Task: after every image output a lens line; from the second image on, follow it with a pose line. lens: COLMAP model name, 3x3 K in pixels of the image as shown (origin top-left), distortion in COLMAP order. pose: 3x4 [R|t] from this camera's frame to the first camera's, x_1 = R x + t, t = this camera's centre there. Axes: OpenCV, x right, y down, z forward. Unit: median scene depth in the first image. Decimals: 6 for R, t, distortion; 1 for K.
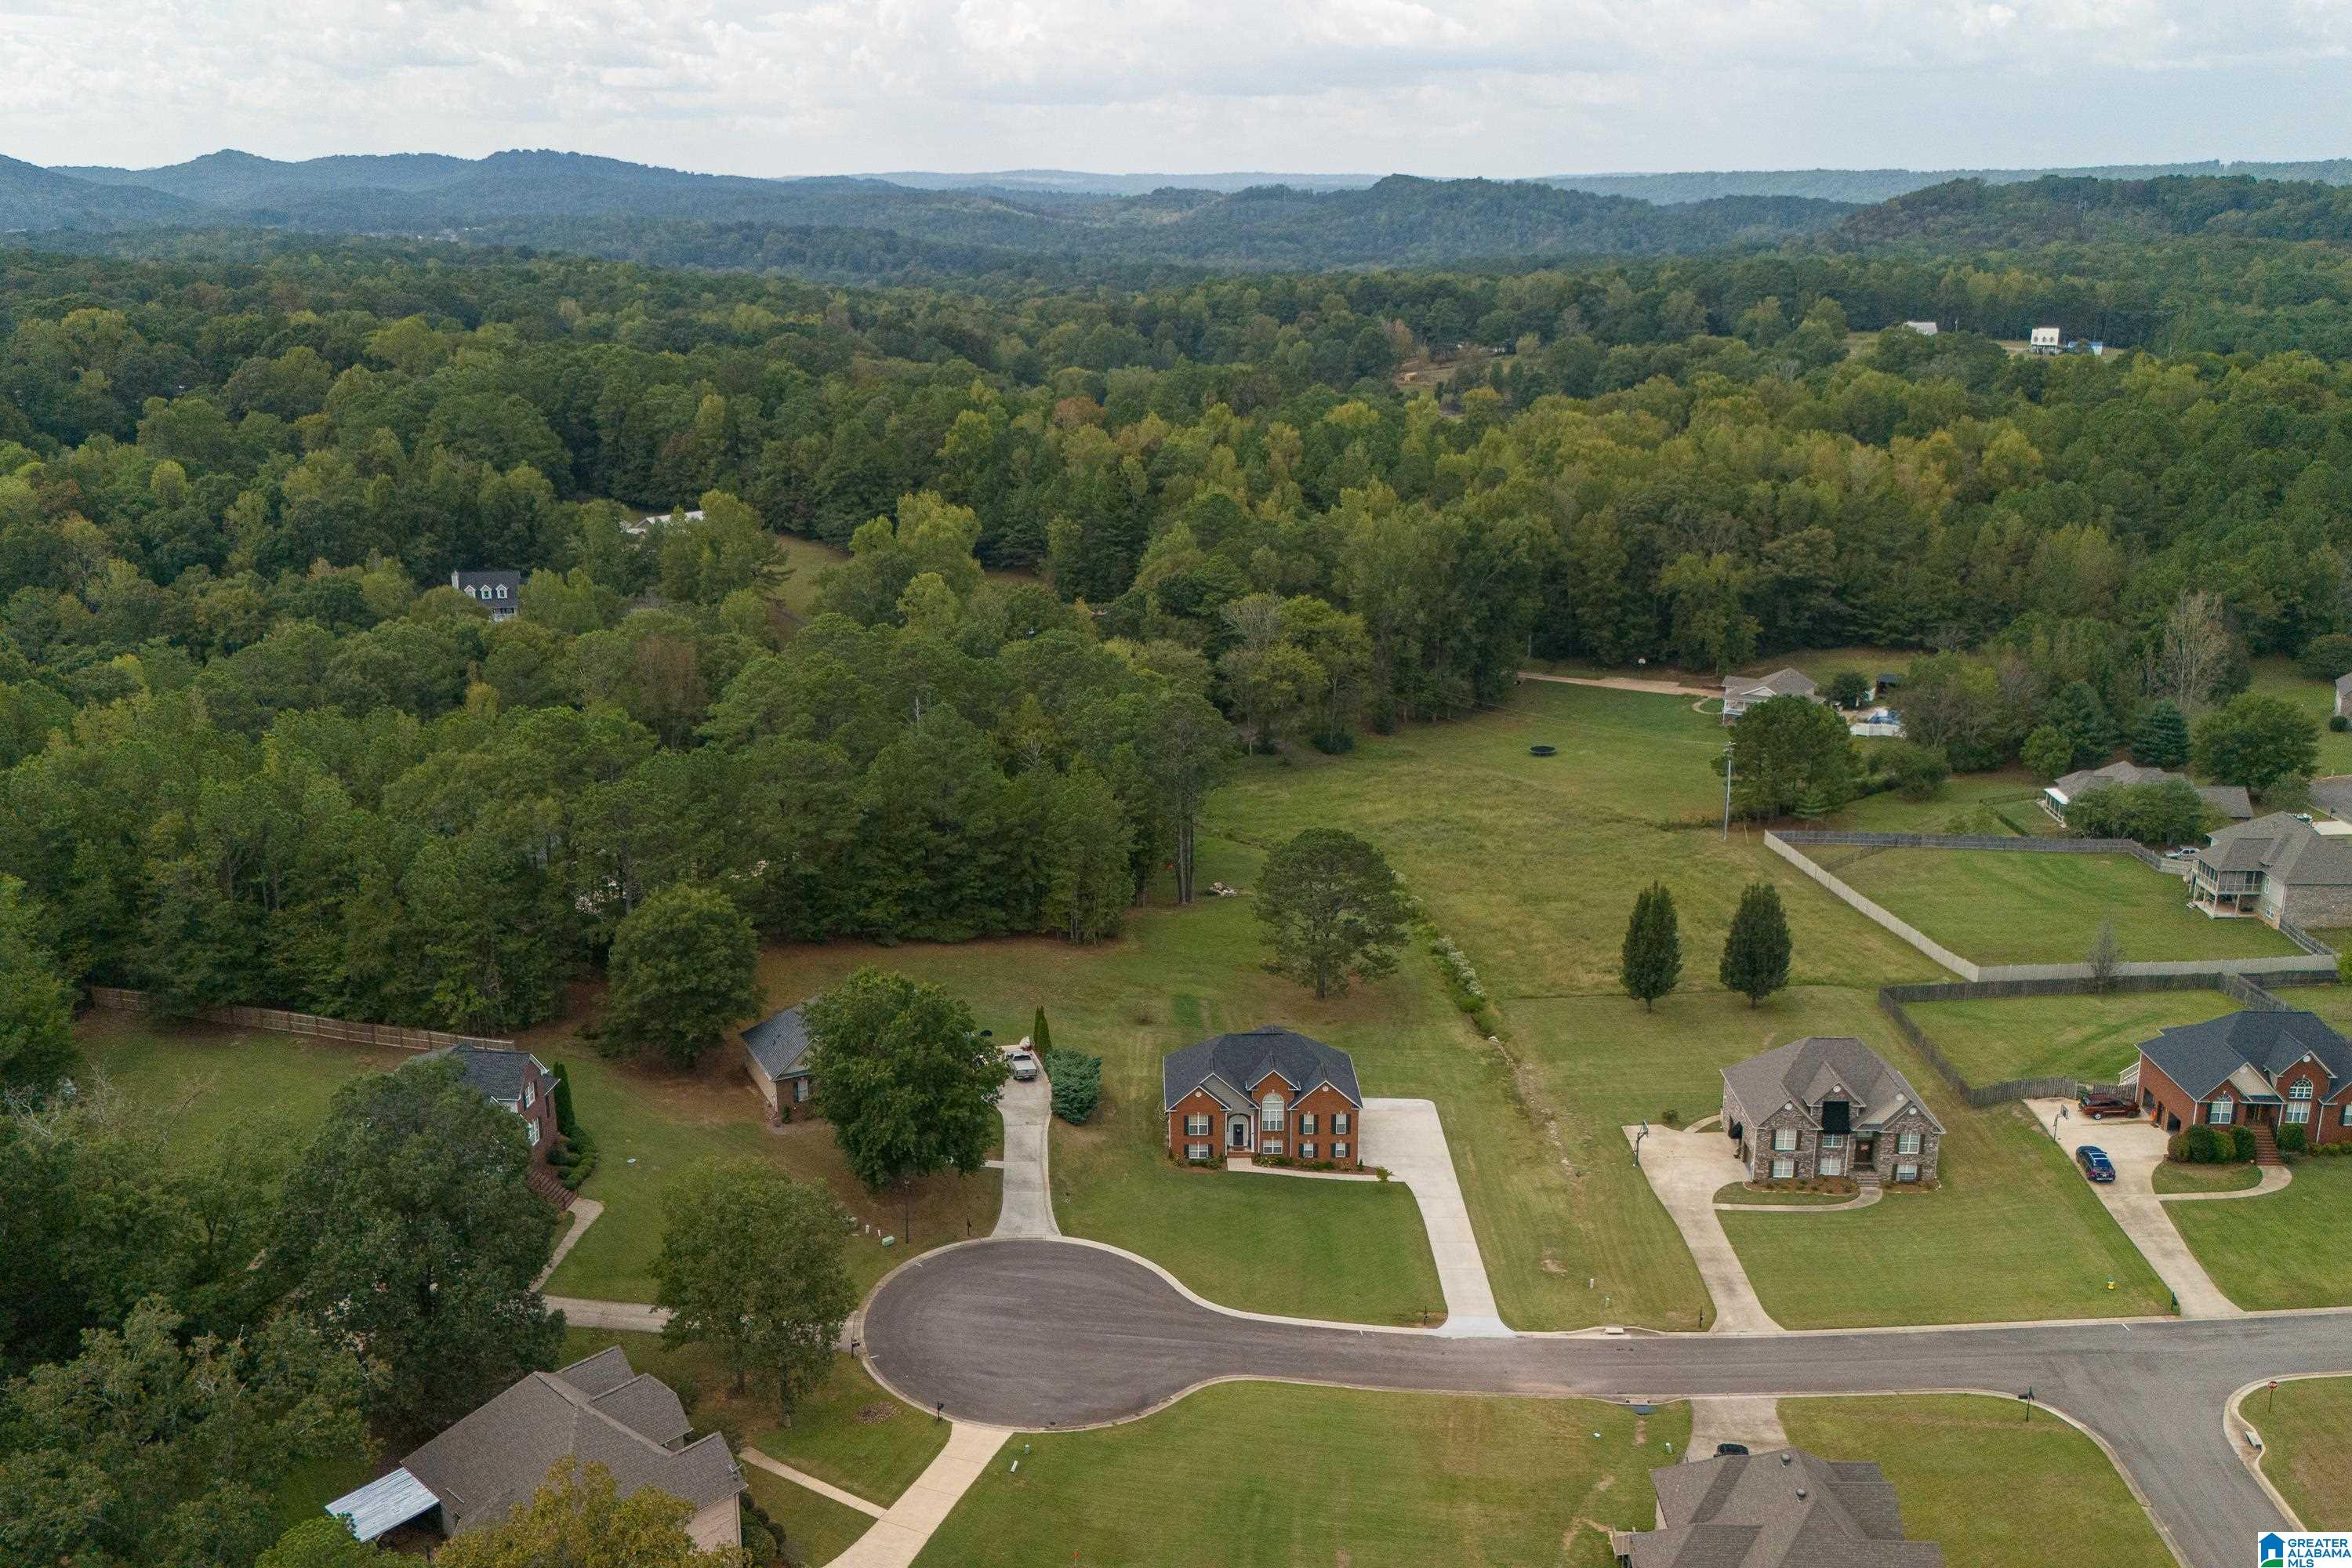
lens RADIAL K [[2043.1, 0, 1175.3], [0, 2043.1, 799.0], [0, 0, 1]] dist [0.072320, -0.089204]
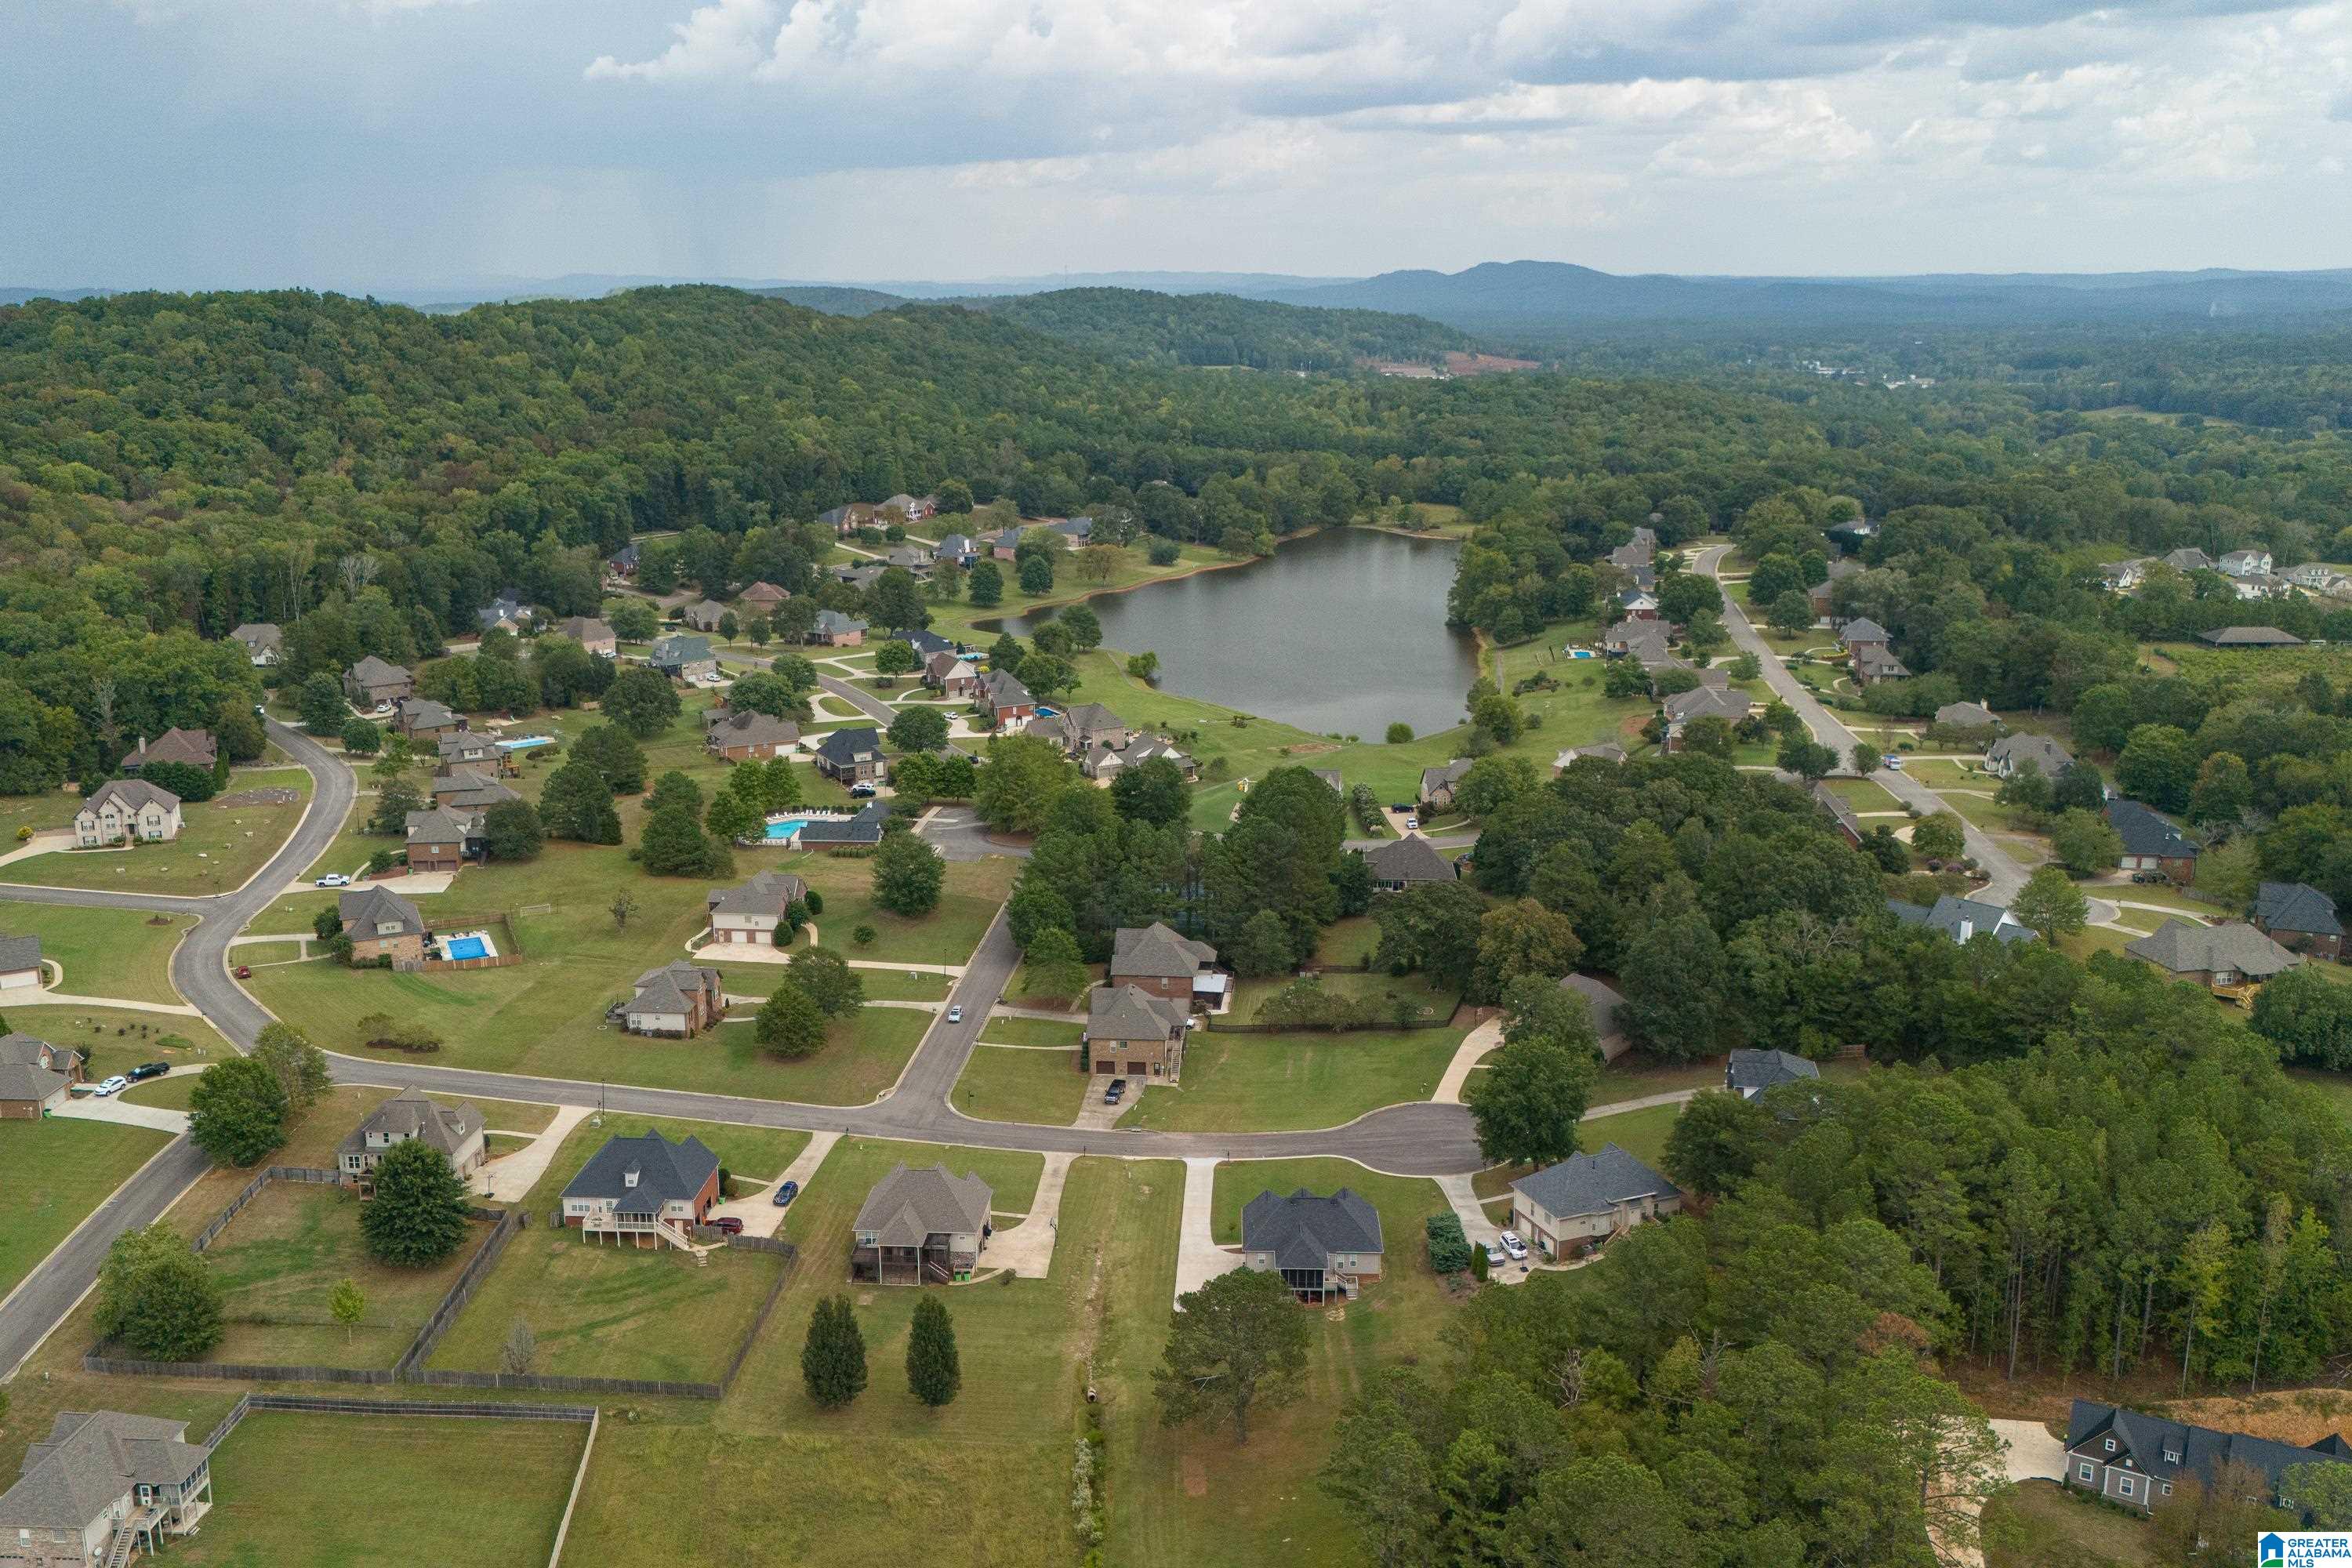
lens RADIAL K [[2043.1, 0, 1188.0], [0, 2043.1, 805.2], [0, 0, 1]] dist [0.072320, -0.089204]
pose [[-0.998977, -0.010533, 0.043980, 0.058061], [0.014057, 0.852008, 0.523340, -0.723563], [-0.042983, 0.523423, -0.850988, 1.752024]]
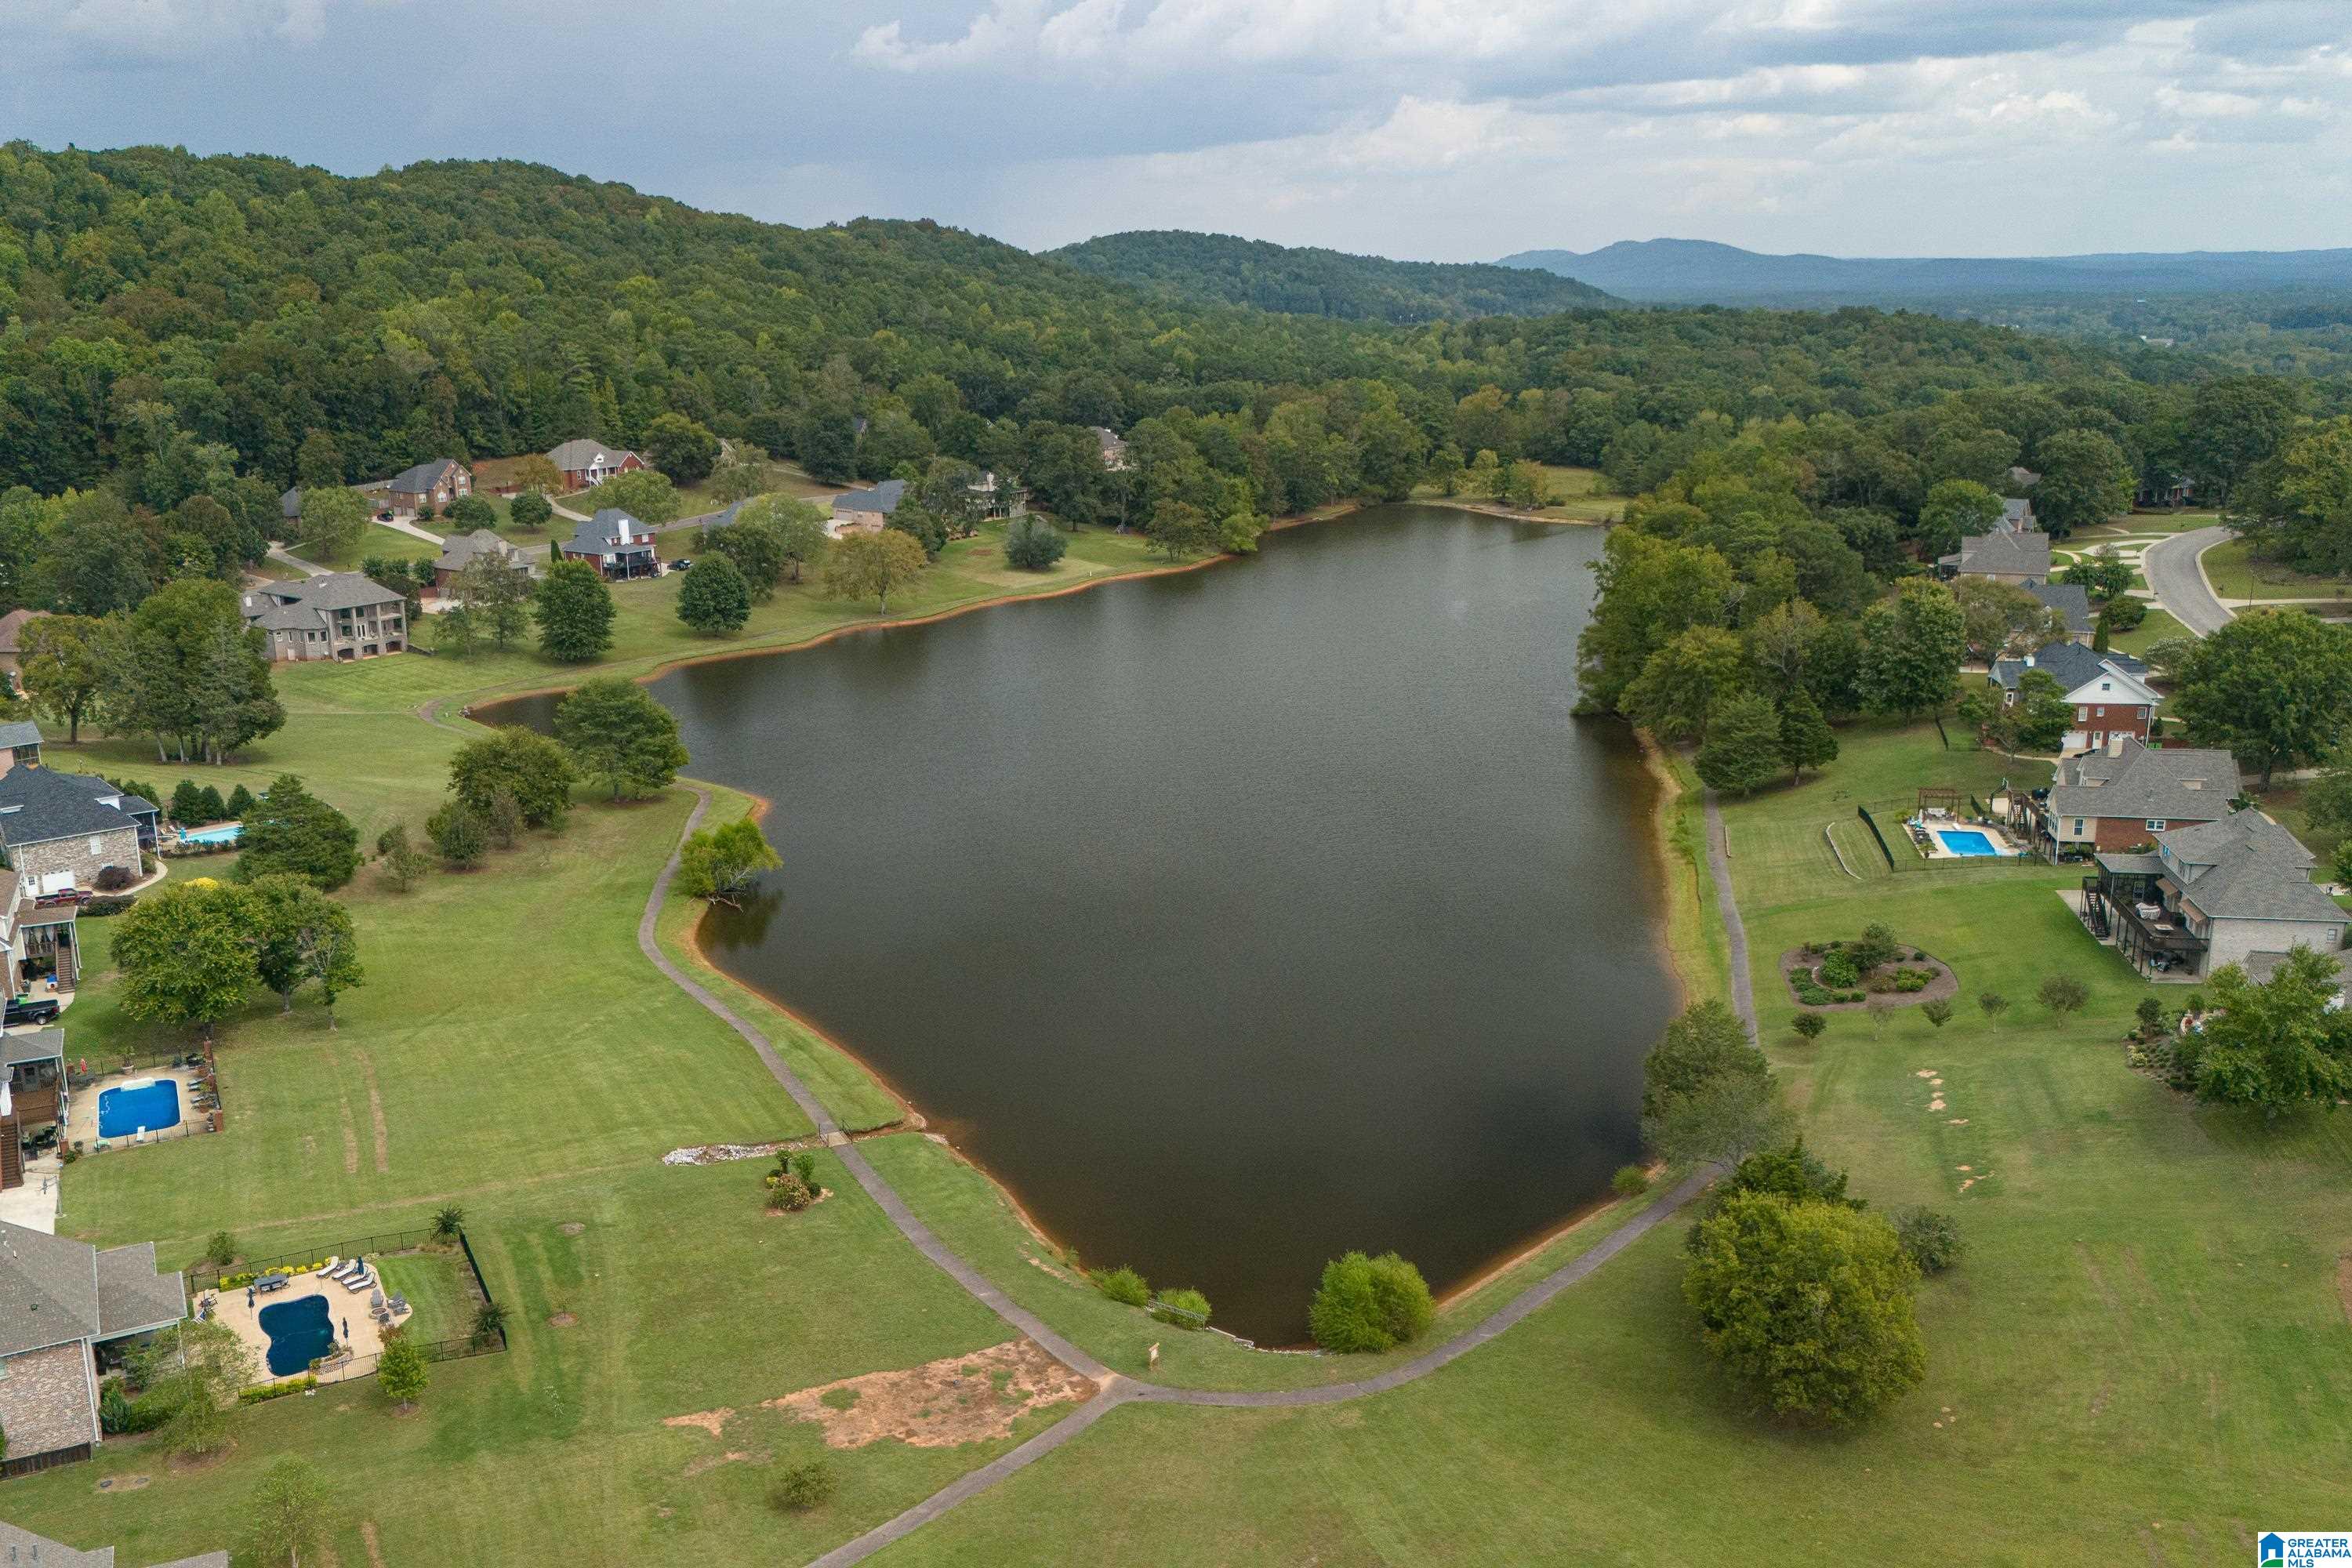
lens RADIAL K [[2043.1, 0, 1164.7], [0, 2043.1, 761.9], [0, 0, 1]] dist [0.072320, -0.089204]
pose [[-0.993063, -0.020165, 0.115844, -0.098245], [0.041662, 0.860933, 0.507009, 0.080088], [-0.109958, 0.508318, -0.854121, -0.018156]]
